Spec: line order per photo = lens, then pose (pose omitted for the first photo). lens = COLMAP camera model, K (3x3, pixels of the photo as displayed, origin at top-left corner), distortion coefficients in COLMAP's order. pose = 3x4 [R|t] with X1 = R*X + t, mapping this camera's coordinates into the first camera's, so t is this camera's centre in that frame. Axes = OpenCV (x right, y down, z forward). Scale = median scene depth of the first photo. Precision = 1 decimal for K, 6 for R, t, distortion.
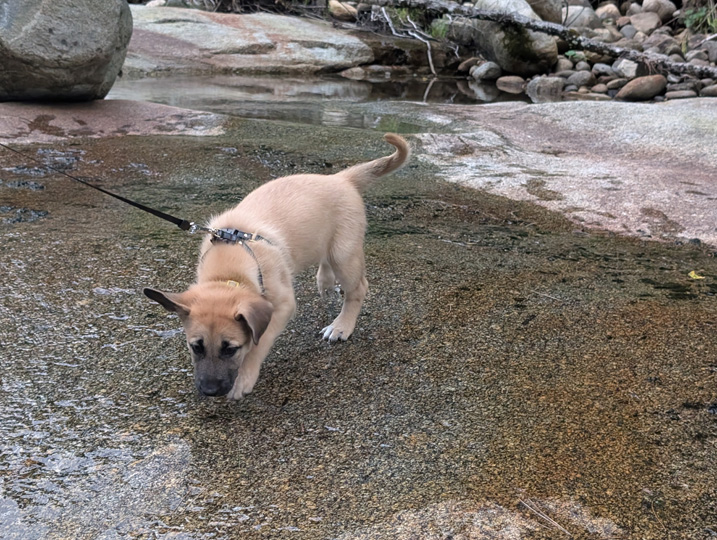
lens RADIAL K [[1244.4, 0, 341.4], [0, 1244.4, 272.8], [0, 0, 1]] dist [0.232756, -1.069390]
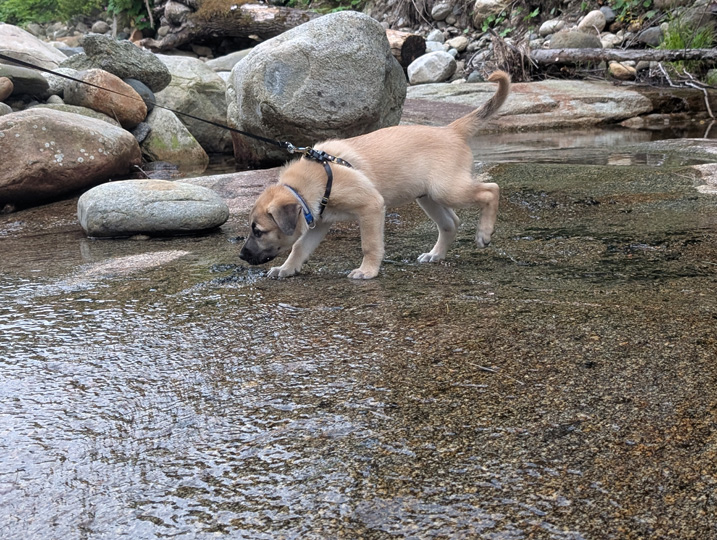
lens RADIAL K [[955.7, 0, 344.8], [0, 955.7, 262.0], [0, 0, 1]] dist [0.115950, -0.416384]
pose [[0.955429, -0.042945, -0.292082, 0.010440], [0.030730, 0.998456, -0.046281, -0.008006], [0.293618, 0.035243, 0.955273, 0.142723]]
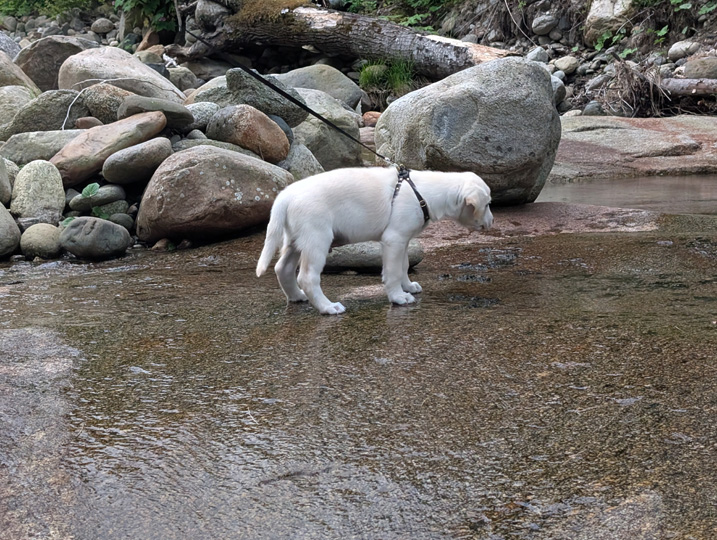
lens RADIAL K [[1316.2, 0, 348.4], [0, 1316.2, 243.5], [0, 0, 1]] dist [0.224938, -1.077057]
pose [[0.953235, -0.034883, -0.300209, -0.007014], [-0.000872, 0.992996, -0.118149, 0.015132], [0.302228, 0.112885, 0.946528, -0.042889]]
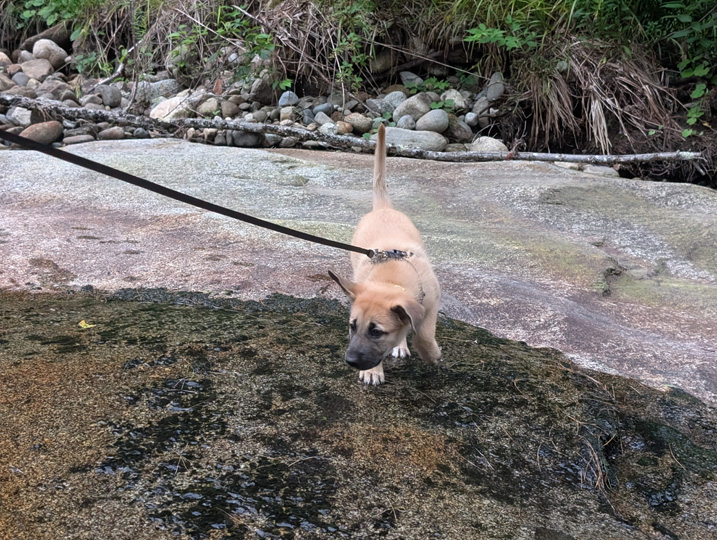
lens RADIAL K [[1253.0, 0, 358.5], [0, 1253.0, 270.0], [0, 0, 1]] dist [0.184509, -0.897283]
pose [[0.892841, -0.108835, 0.437024, 0.021627], [0.126721, 0.991867, -0.011880, -0.000584], [-0.432177, 0.065987, 0.899371, 0.021715]]
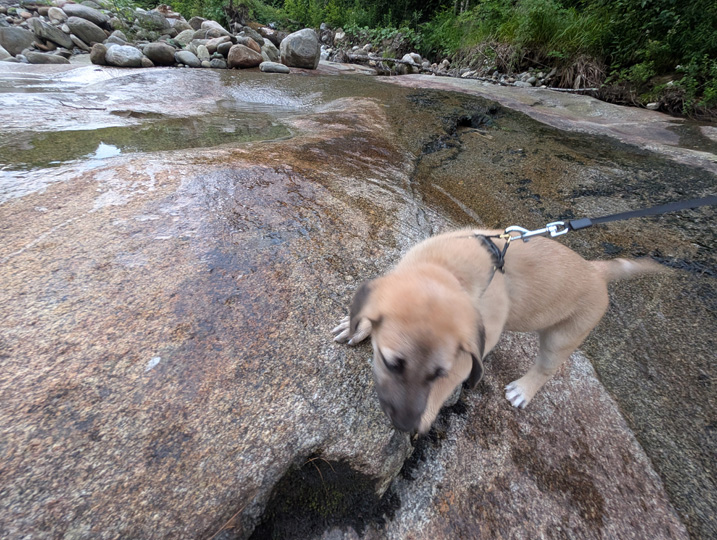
lens RADIAL K [[273.2, 0, 358.5], [0, 273.2, 270.0], [0, 0, 1]] dist [-0.003062, 0.000040]
pose [[0.997212, 0.046483, -0.058372, 0.053644], [-0.020815, 0.924503, 0.380606, 0.119072], [0.071657, -0.378330, 0.922893, -0.187205]]
